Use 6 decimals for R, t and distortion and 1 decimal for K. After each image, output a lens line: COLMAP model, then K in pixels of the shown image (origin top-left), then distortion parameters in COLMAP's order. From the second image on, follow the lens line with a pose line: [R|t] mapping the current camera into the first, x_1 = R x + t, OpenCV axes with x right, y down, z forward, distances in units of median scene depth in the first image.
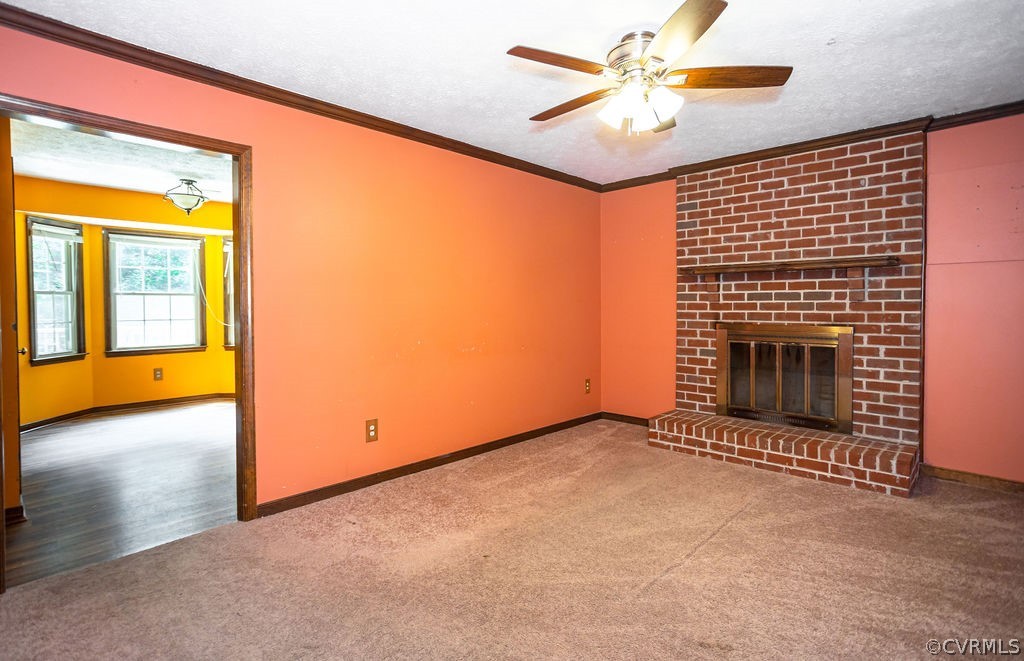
lens RADIAL K [[506.7, 0, 512.7], [0, 506.7, 319.0], [0, 0, 1]] dist [-0.000541, 0.001038]
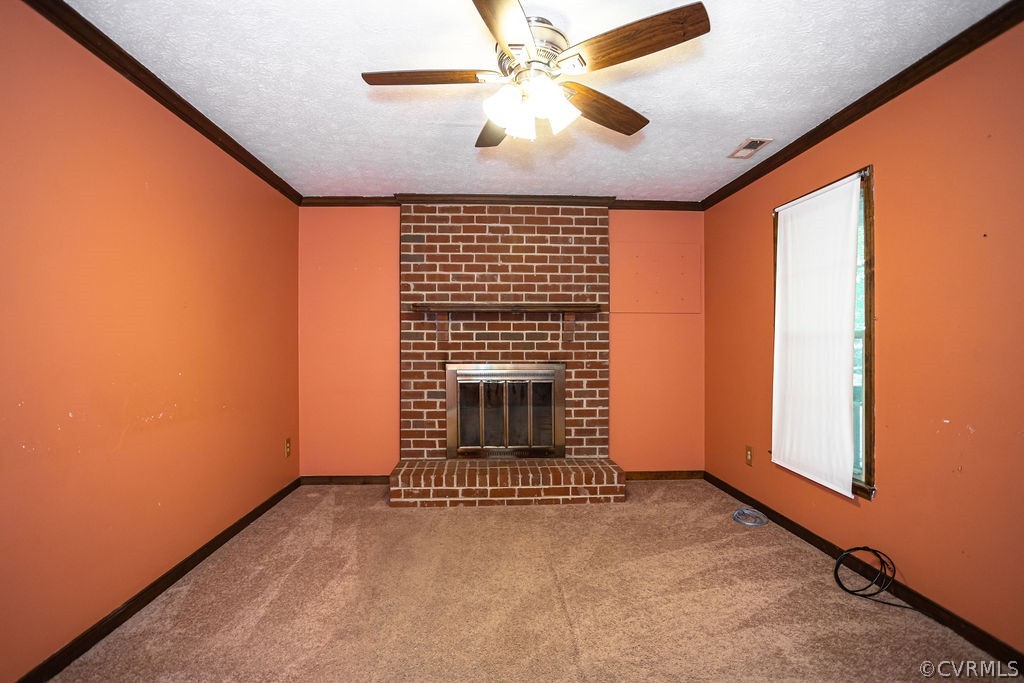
lens RADIAL K [[498.3, 0, 512.9], [0, 498.3, 347.0], [0, 0, 1]] dist [-0.055322, 0.031932]
pose [[0.686967, -0.001546, 0.726687, -0.221732], [0.018508, 0.999711, -0.015370, -0.007062], [-0.726453, 0.024008, 0.686797, 0.293319]]
